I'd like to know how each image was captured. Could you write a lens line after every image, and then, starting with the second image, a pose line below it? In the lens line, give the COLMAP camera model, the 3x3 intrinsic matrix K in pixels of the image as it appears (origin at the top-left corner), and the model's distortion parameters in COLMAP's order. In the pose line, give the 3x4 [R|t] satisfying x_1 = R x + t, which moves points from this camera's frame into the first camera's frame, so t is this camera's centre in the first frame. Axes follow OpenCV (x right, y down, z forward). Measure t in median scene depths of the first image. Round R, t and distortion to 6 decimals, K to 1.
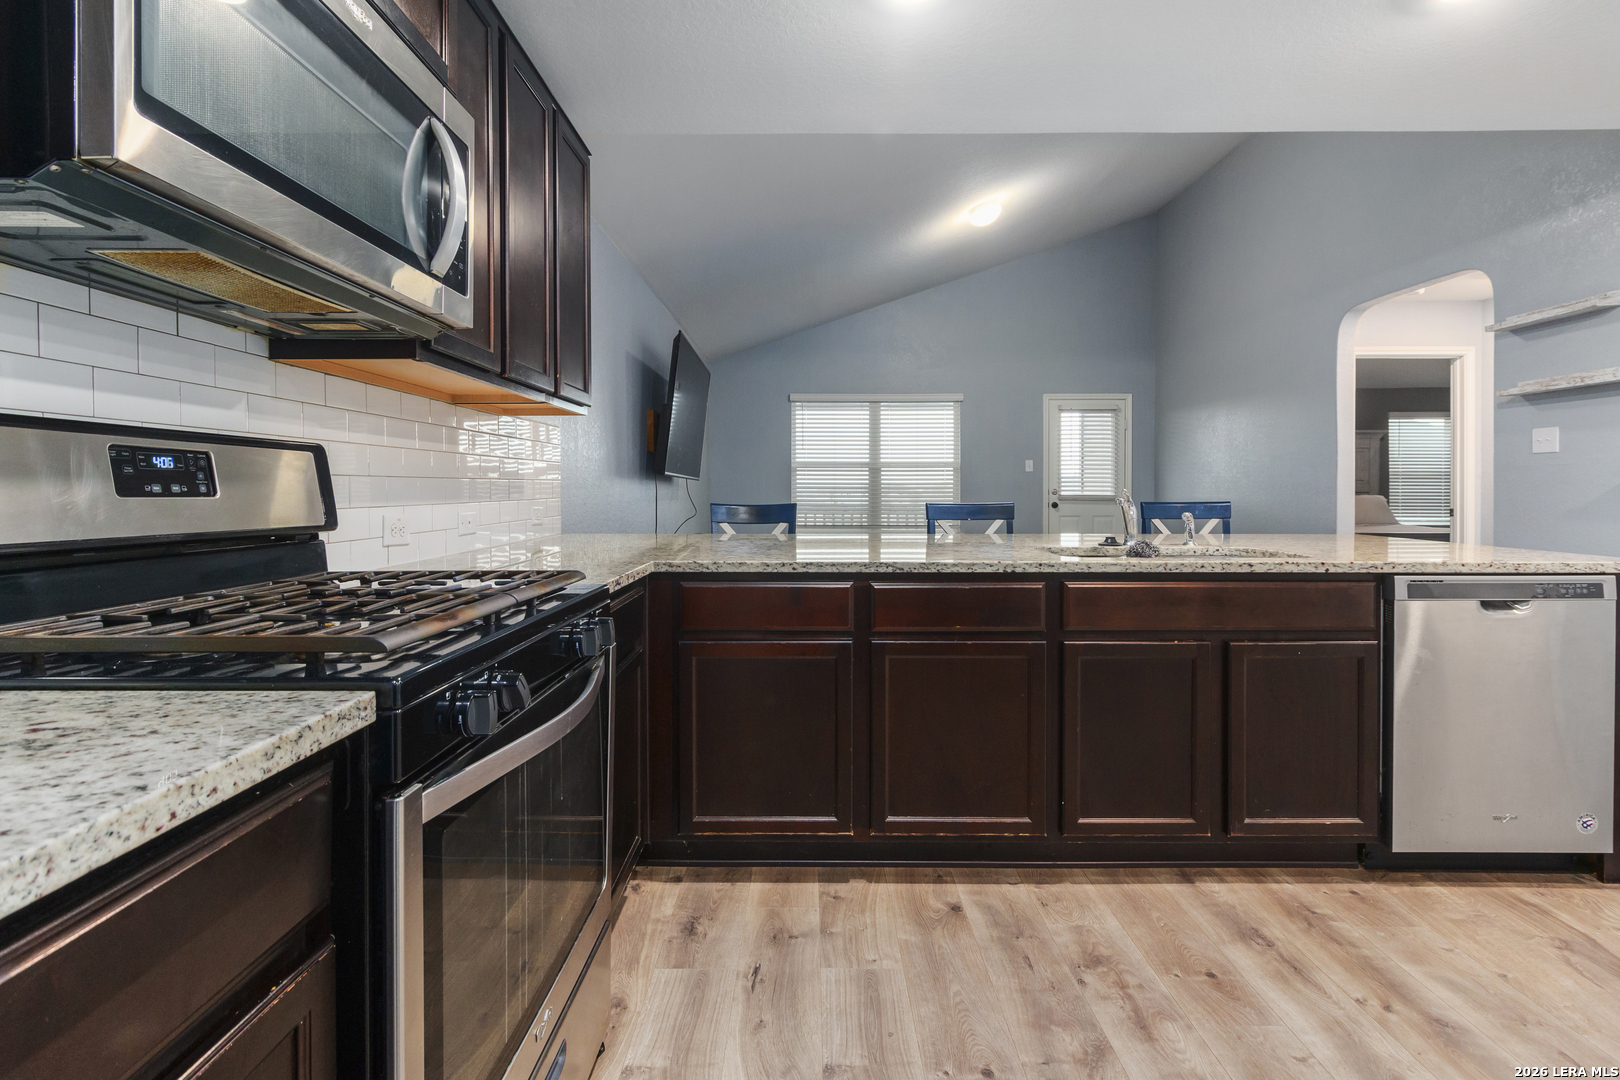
lens RADIAL K [[748.5, 0, 807.0], [0, 748.5, 495.7], [0, 0, 1]] dist [0.002459, 0.001018]
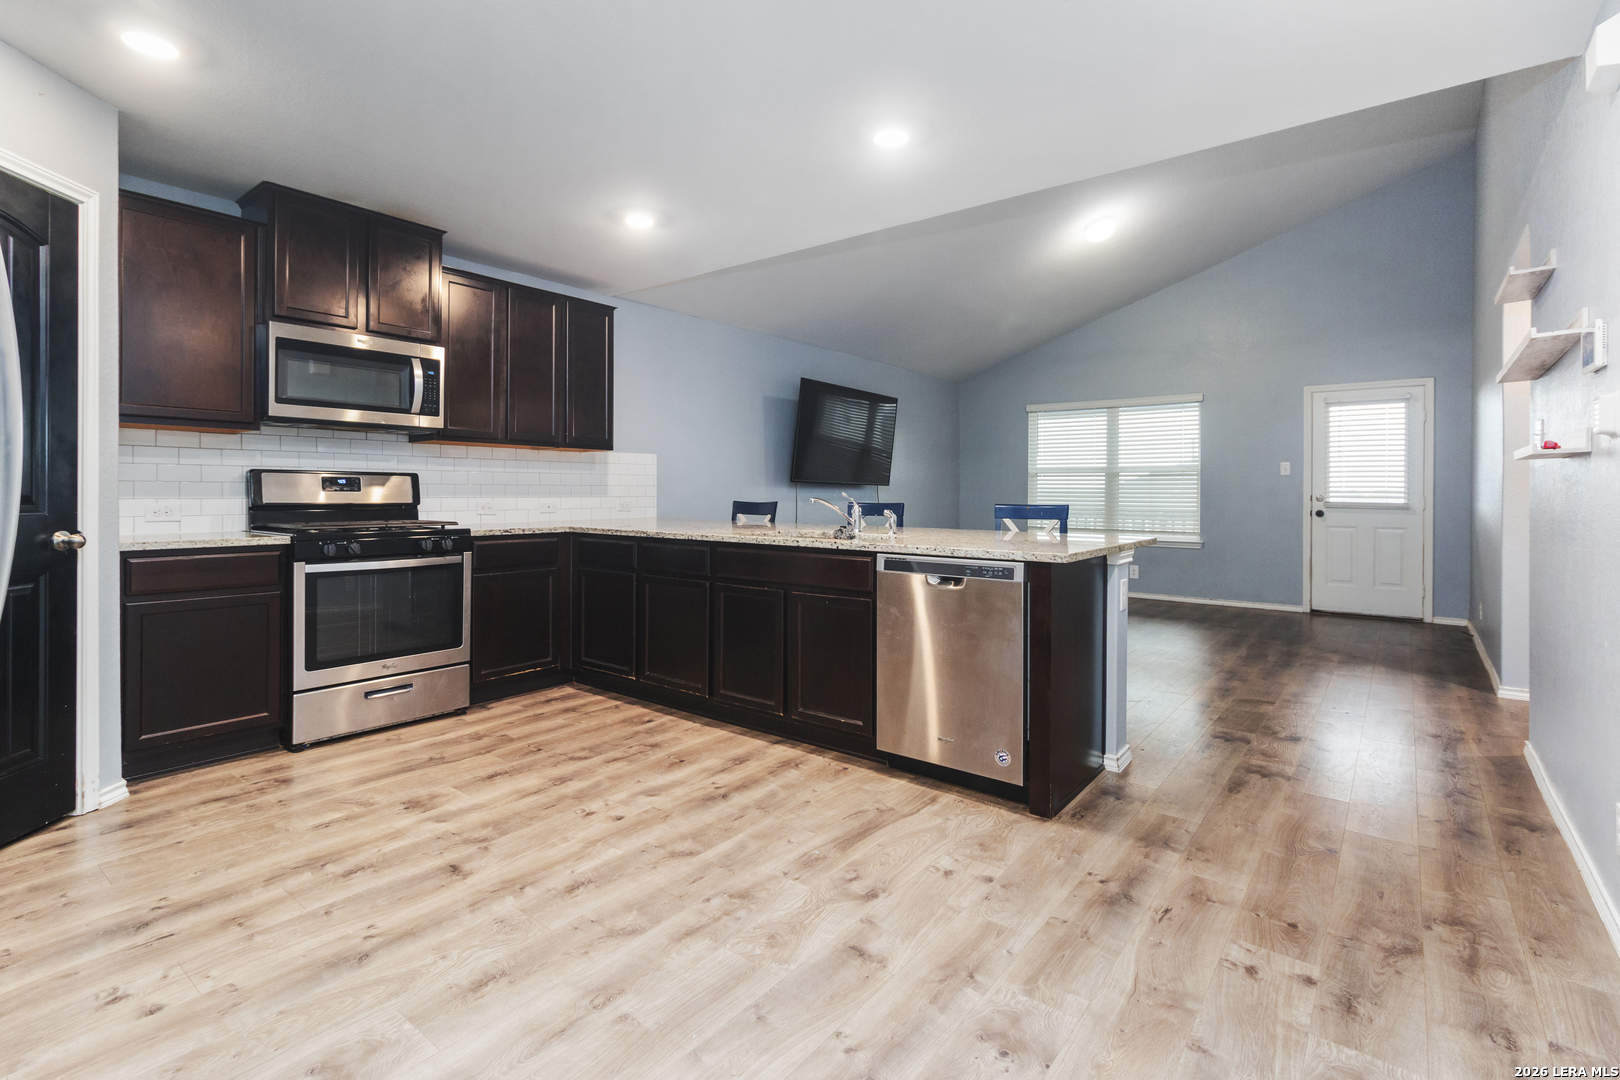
lens RADIAL K [[748.5, 0, 807.0], [0, 748.5, 495.7], [0, 0, 1]] dist [0.002459, 0.001018]
pose [[0.789213, 0.007751, -0.614070, 1.544654], [-0.011359, 0.999934, -0.001977, 0.001671], [0.614014, 0.008535, 0.789249, -0.198282]]
